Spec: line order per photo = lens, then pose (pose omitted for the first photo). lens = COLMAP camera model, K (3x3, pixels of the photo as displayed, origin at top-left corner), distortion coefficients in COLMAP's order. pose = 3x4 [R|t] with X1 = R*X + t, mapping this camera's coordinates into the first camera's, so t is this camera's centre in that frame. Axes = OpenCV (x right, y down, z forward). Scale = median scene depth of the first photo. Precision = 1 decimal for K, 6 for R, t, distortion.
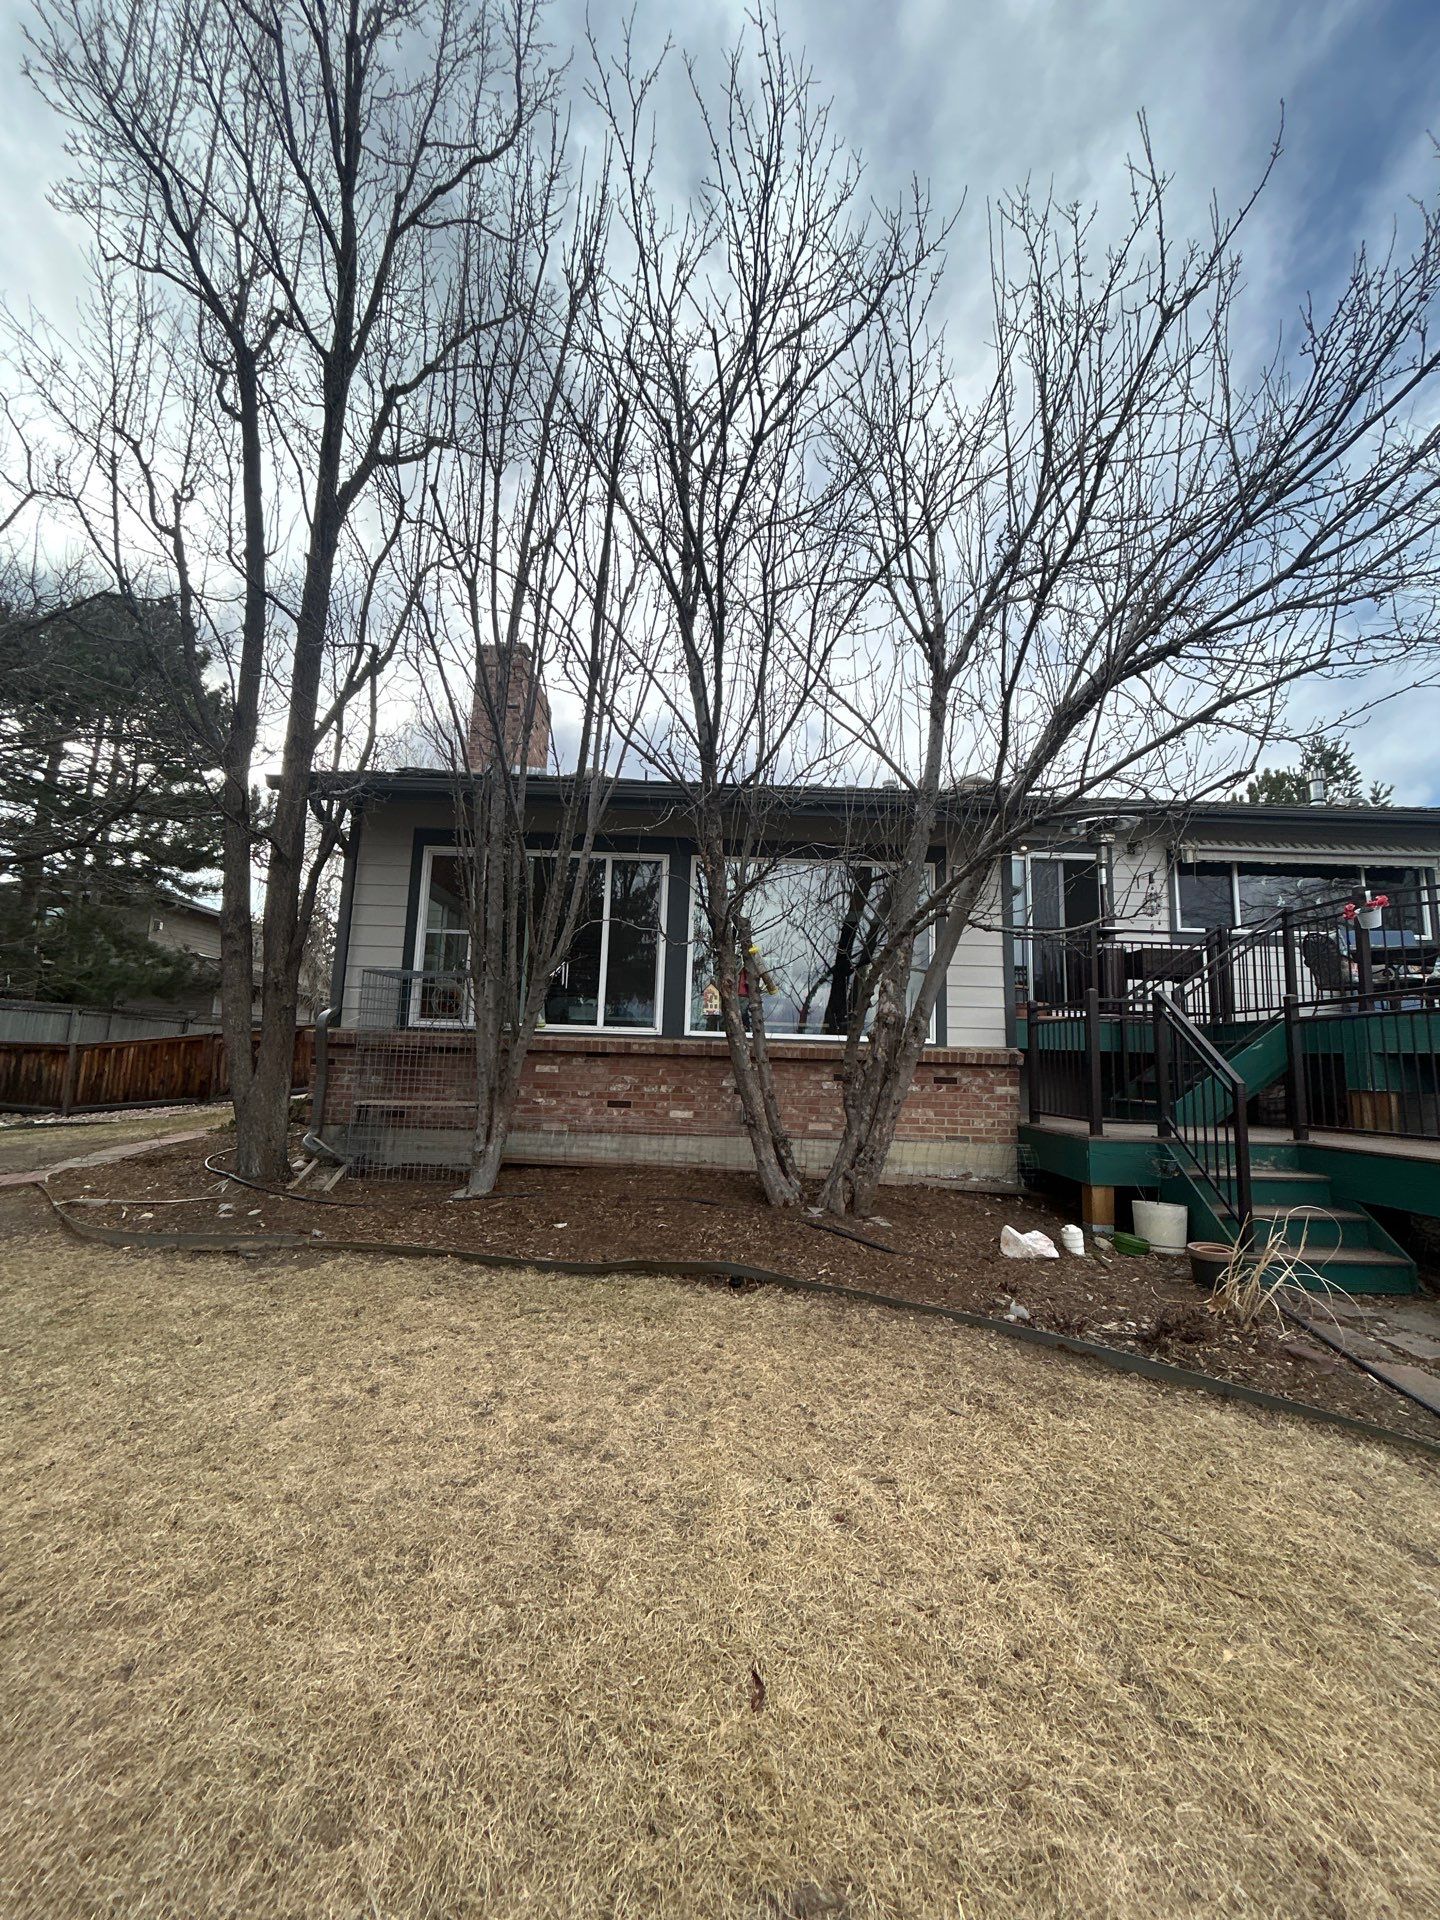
lens RADIAL K [[778.1, 0, 716.3], [0, 778.1, 956.9], [0, 0, 1]] dist [-0.002679, 0.000569]
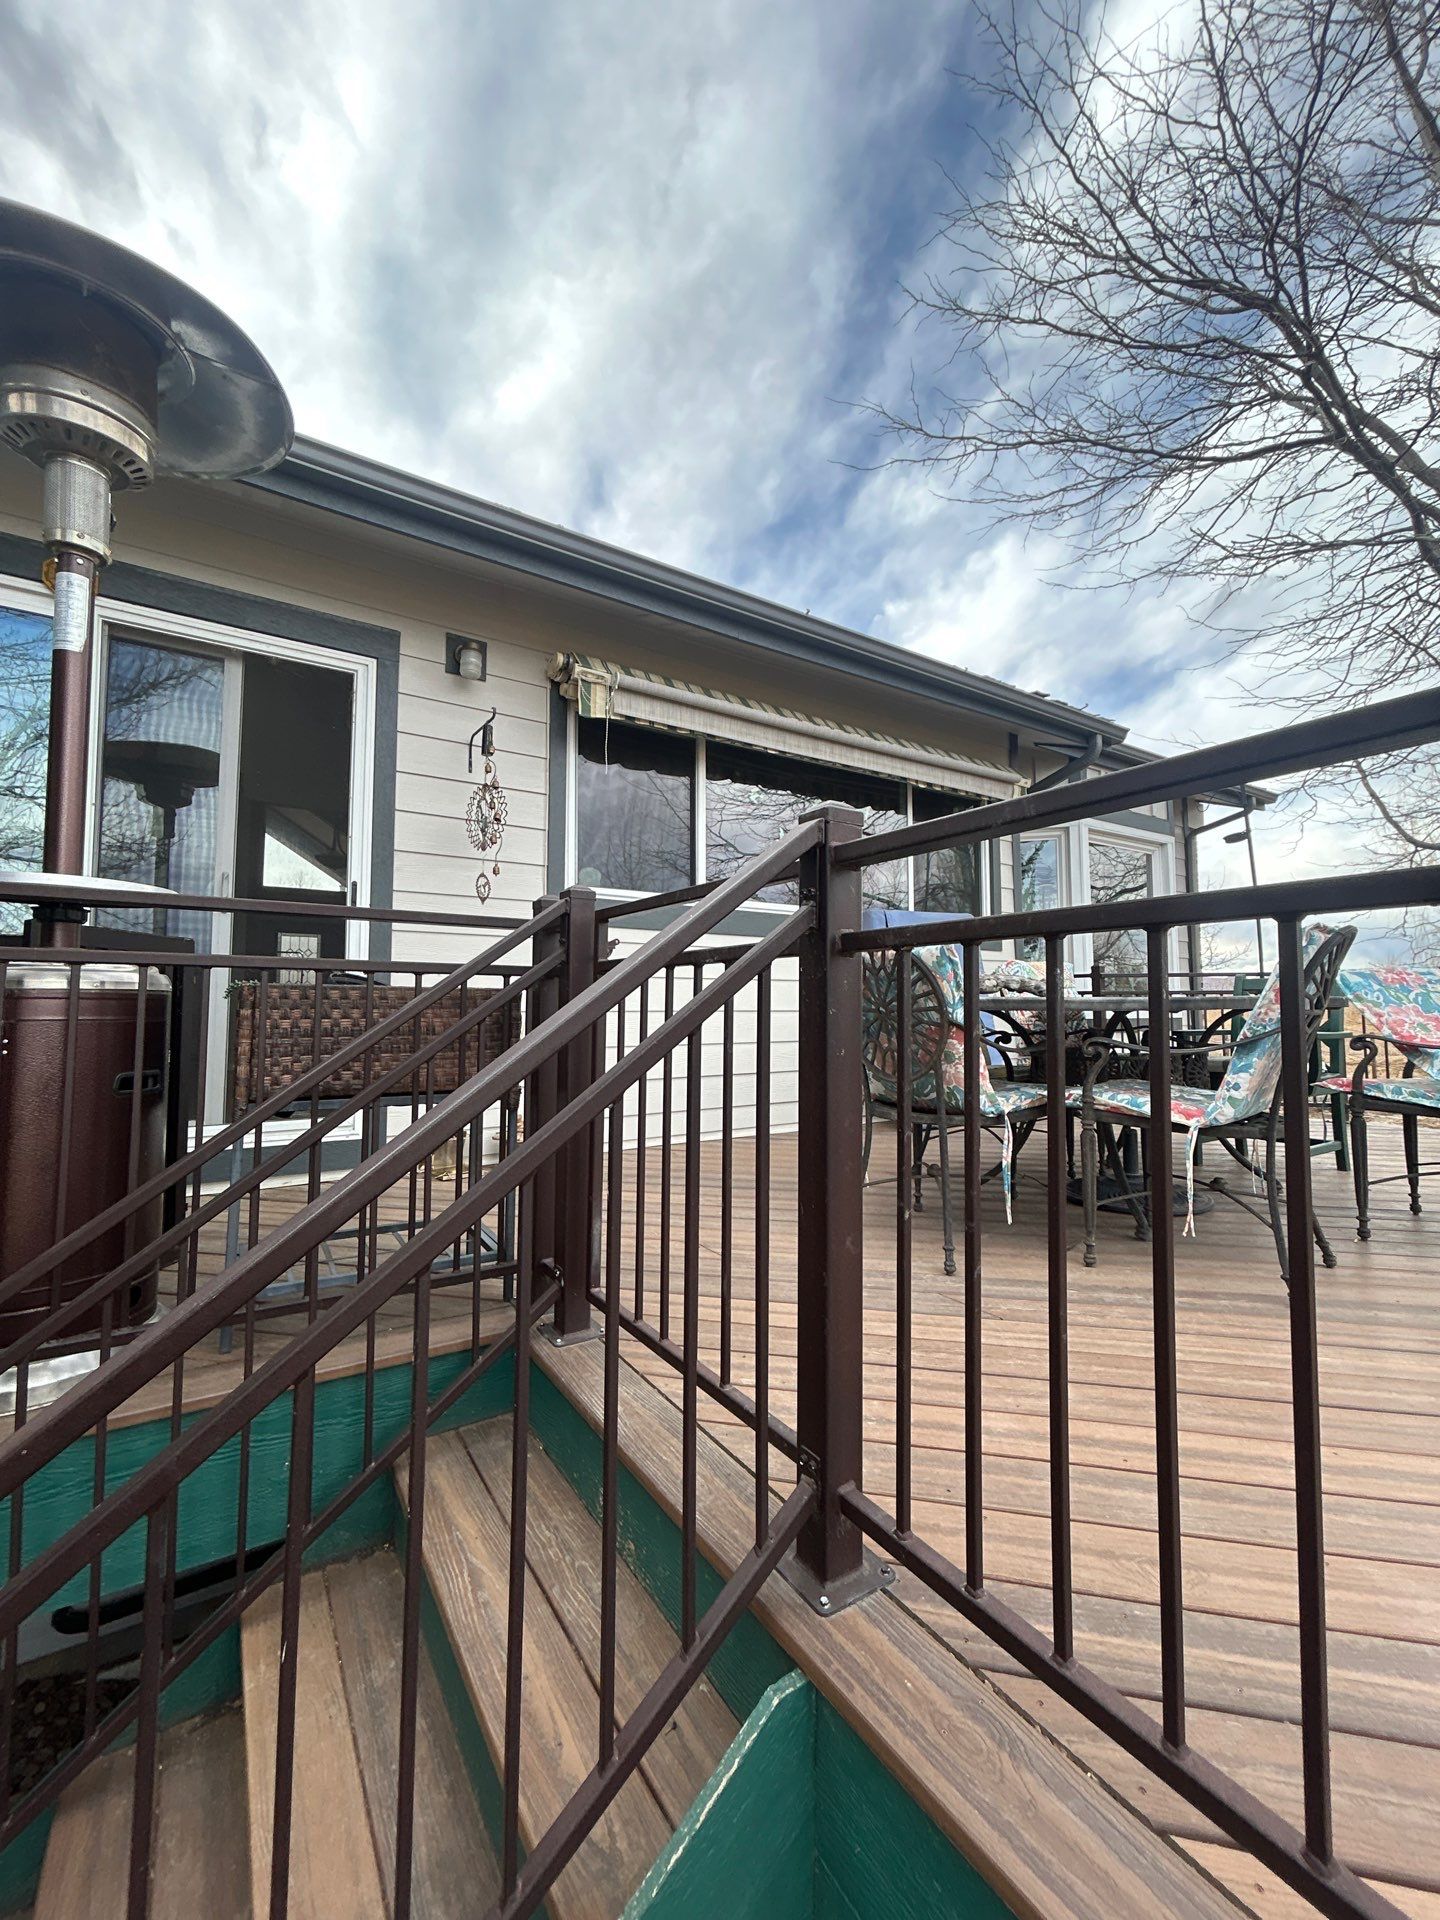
lens RADIAL K [[778.1, 0, 716.3], [0, 778.1, 956.9], [0, 0, 1]] dist [-0.002679, 0.000569]
pose [[0.871017, 0.009223, 0.491166, 0.783678], [-0.052938, 0.995764, 0.075181, -0.053104], [-0.488392, -0.091486, 0.867815, 1.024806]]
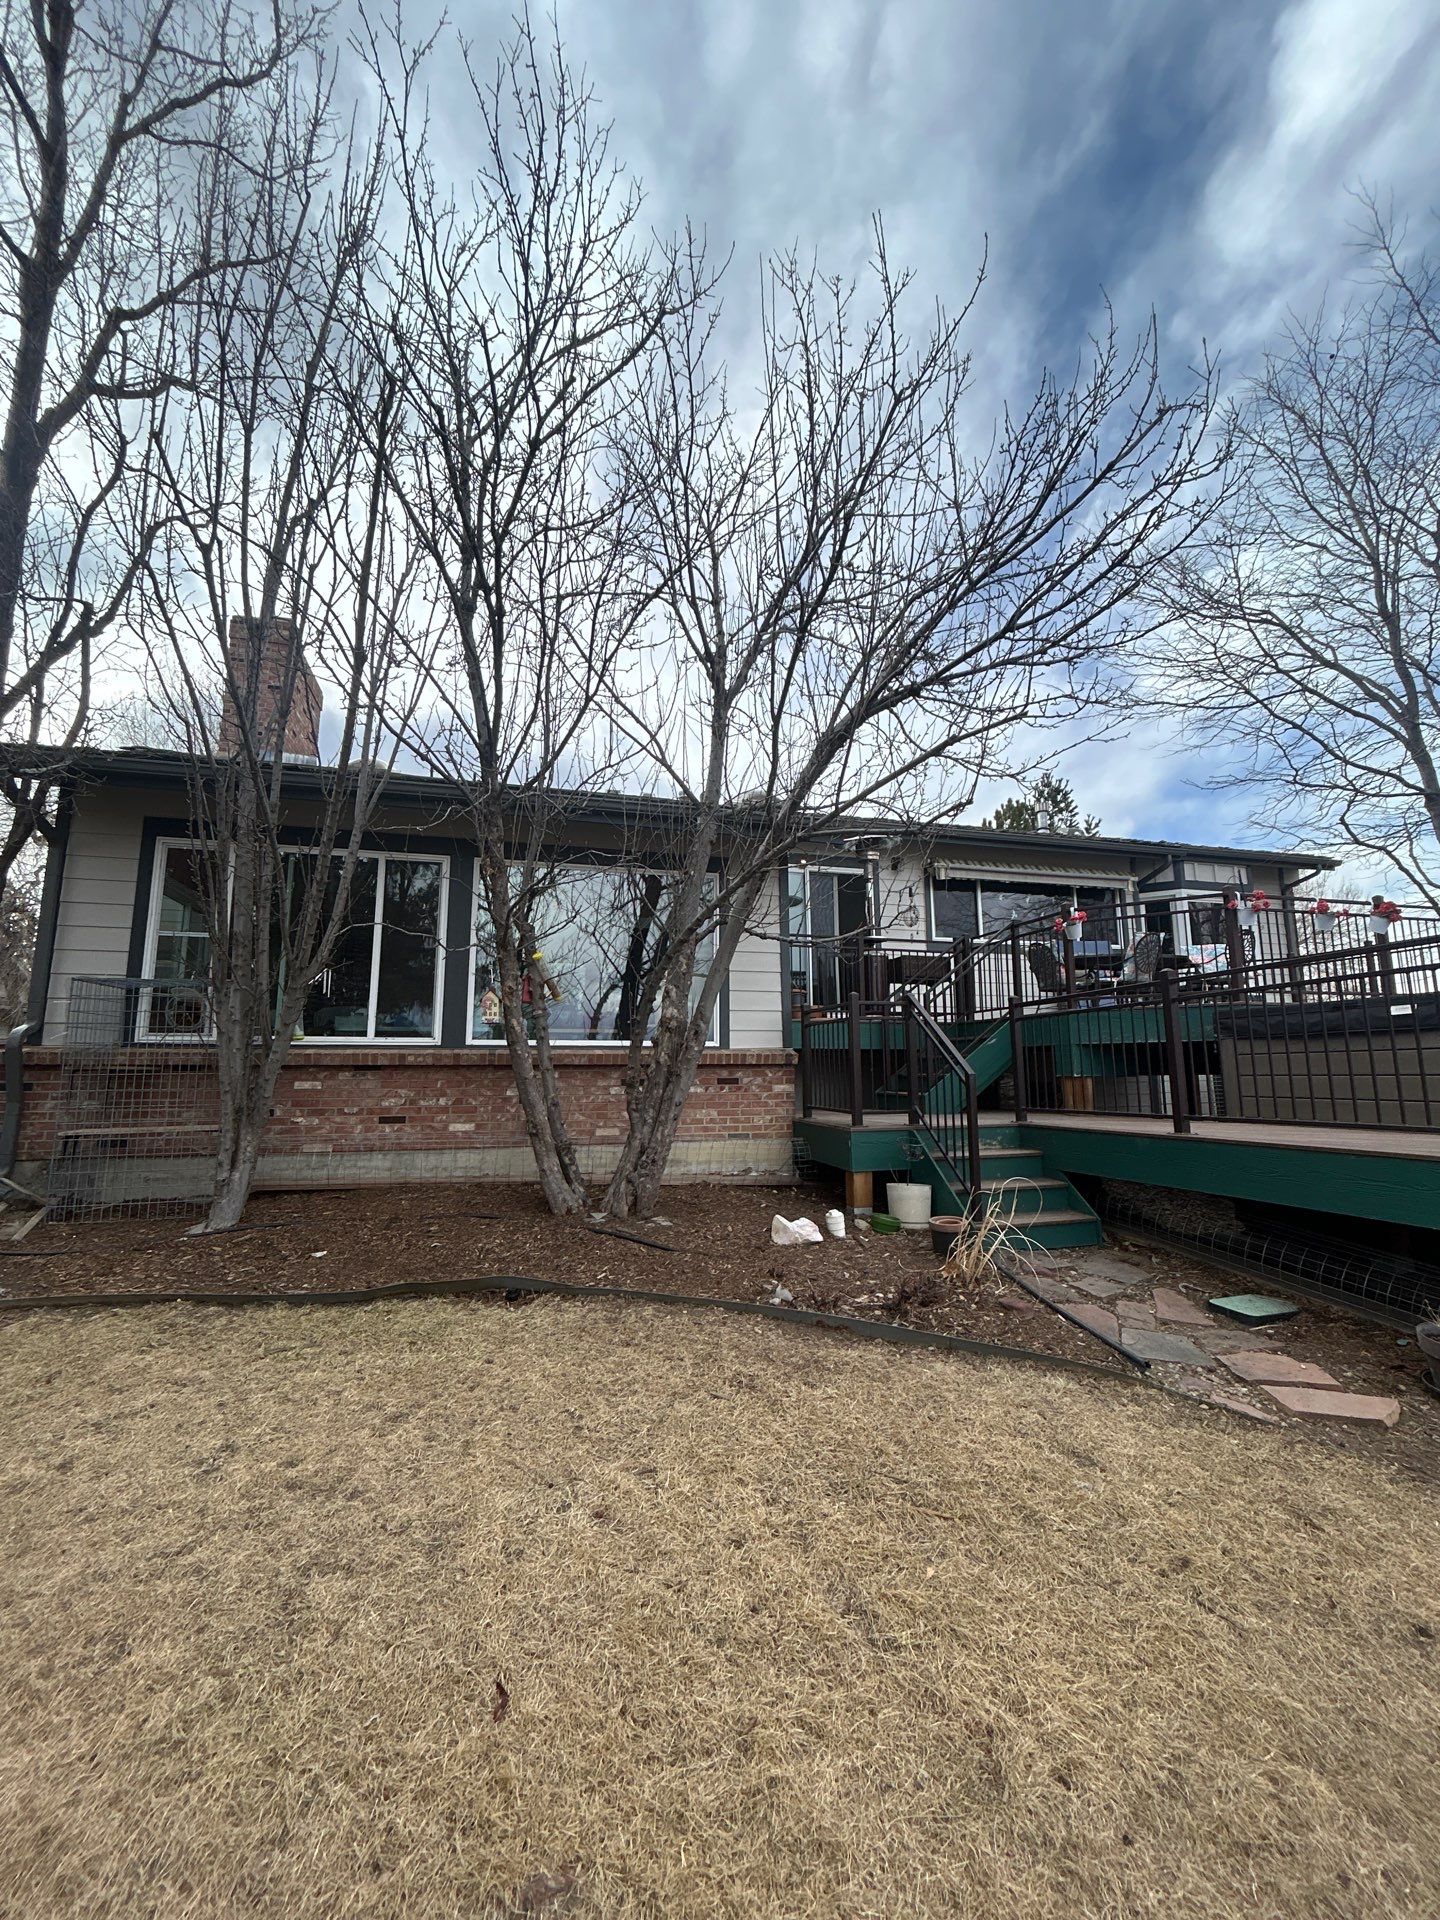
lens RADIAL K [[781.3, 0, 724.6], [0, 781.3, 956.2], [0, 0, 1]] dist [0.001469, -0.001093]
pose [[0.967568, 0.002716, 0.252596, 0.031799], [-0.000760, 0.999969, -0.007844, -0.001207], [-0.252610, 0.007398, 0.967540, -0.021384]]
